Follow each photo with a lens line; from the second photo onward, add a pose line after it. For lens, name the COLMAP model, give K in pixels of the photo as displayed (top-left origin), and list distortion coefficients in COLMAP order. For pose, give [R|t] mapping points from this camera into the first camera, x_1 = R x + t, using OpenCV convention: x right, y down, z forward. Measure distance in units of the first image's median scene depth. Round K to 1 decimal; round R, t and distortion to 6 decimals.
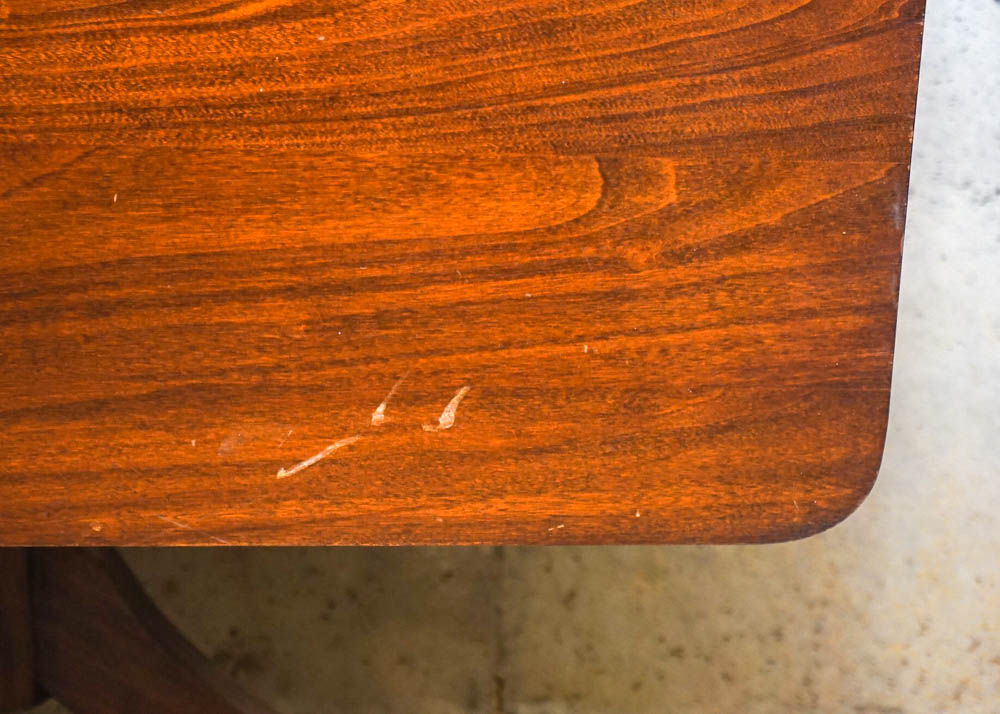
lens RADIAL K [[2174.4, 0, 505.0], [0, 2174.4, 361.4], [0, 0, 1]] dist [0.053472, 0.000000]
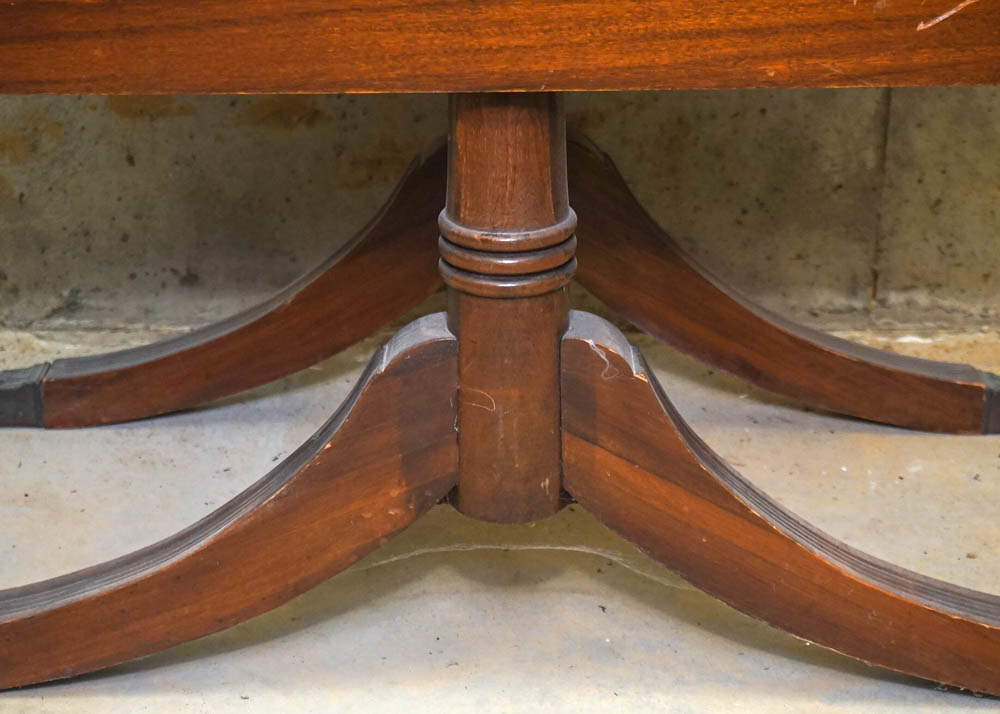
lens RADIAL K [[1833.1, 0, 509.1], [0, 1833.1, 364.0], [0, 0, 1]] dist [0.032166, 0.000000]
pose [[0.998612, -0.006300, -0.052291, -0.286475], [0.013302, 0.990804, 0.134647, 0.098504], [0.050961, -0.135156, 0.989513, -0.103483]]
